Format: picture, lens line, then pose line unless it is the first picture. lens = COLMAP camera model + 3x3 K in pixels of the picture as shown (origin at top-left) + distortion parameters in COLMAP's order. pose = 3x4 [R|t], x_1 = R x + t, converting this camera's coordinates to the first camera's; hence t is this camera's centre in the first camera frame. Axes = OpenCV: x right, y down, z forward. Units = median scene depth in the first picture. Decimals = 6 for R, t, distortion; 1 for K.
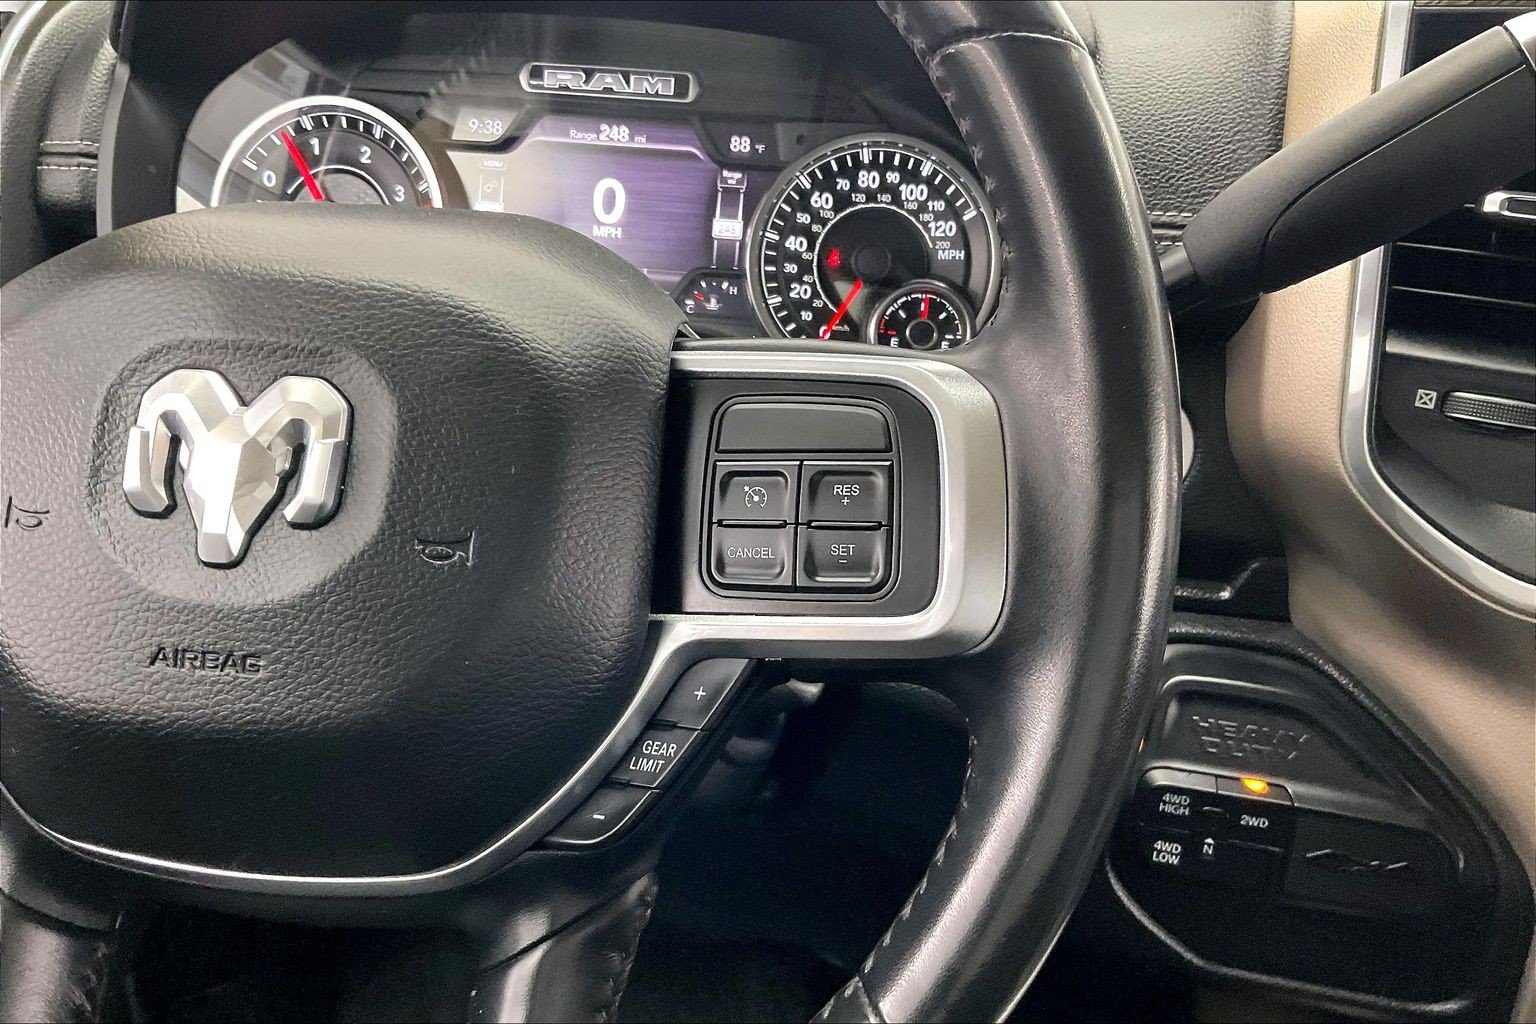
lens RADIAL K [[1280.2, 0, 768.9], [0, 1280.2, 520.5], [0, 0, 1]] dist [0.087305, -0.178773]
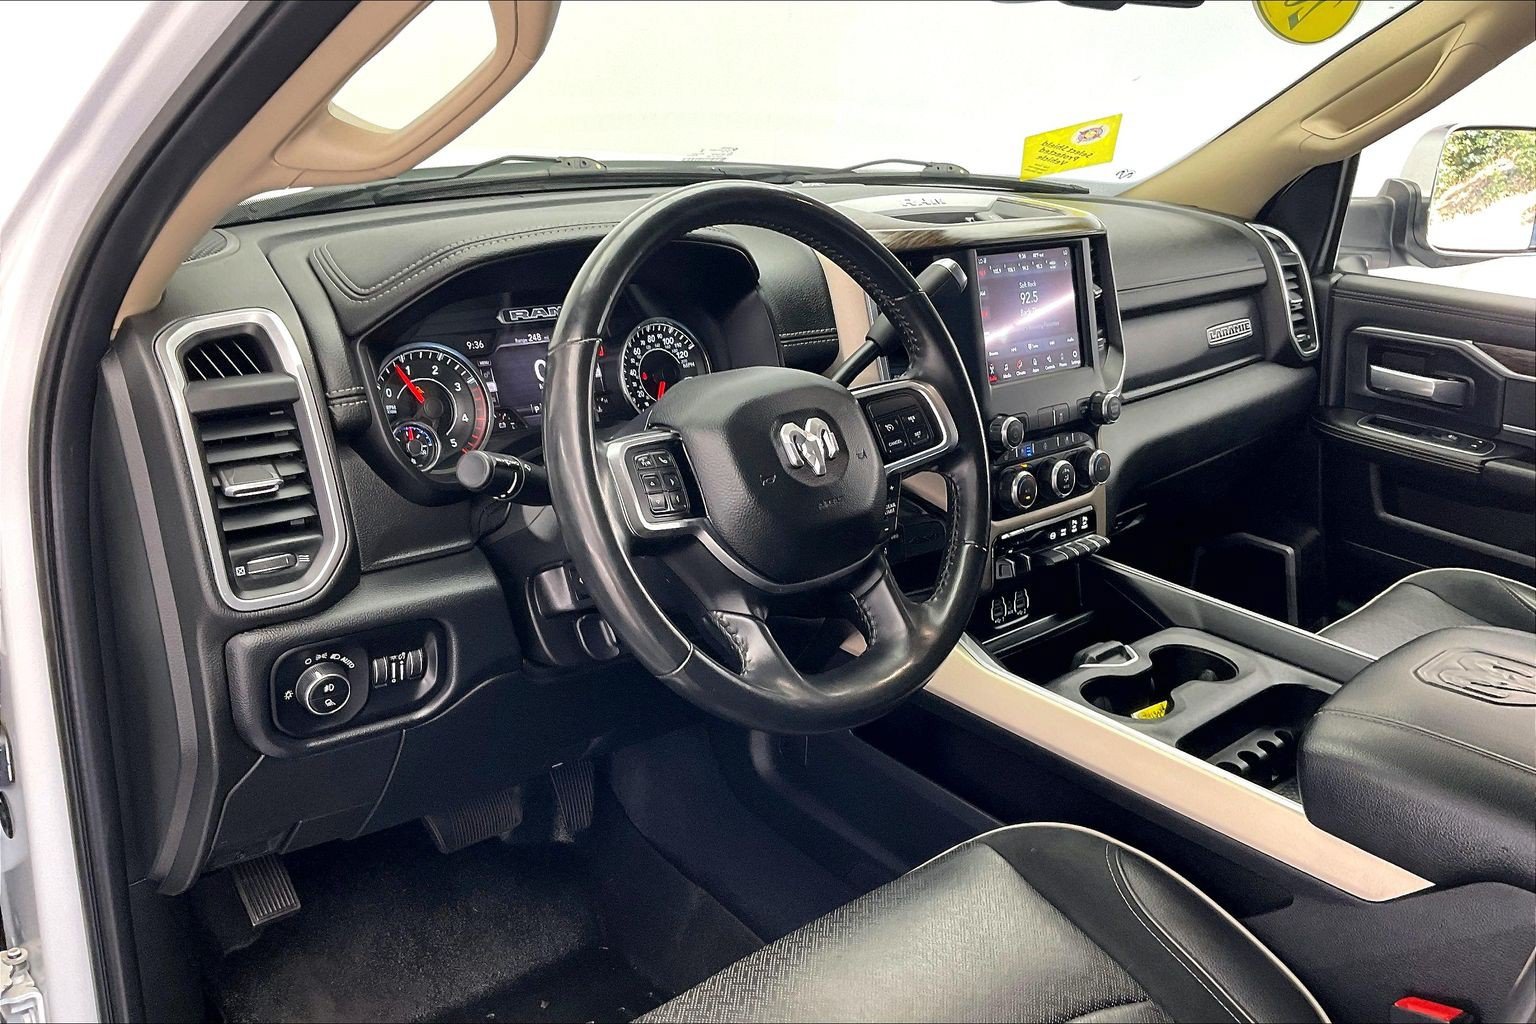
lens RADIAL K [[1280.2, 0, 767.5], [0, 1280.2, 515.9], [0, 0, 1]] dist [0.087305, -0.178773]
pose [[0.639825, -0.260034, 0.723192, -1.442528], [0.311441, 0.948017, 0.065334, -0.061756], [-0.702587, 0.183430, 0.687550, -0.572173]]
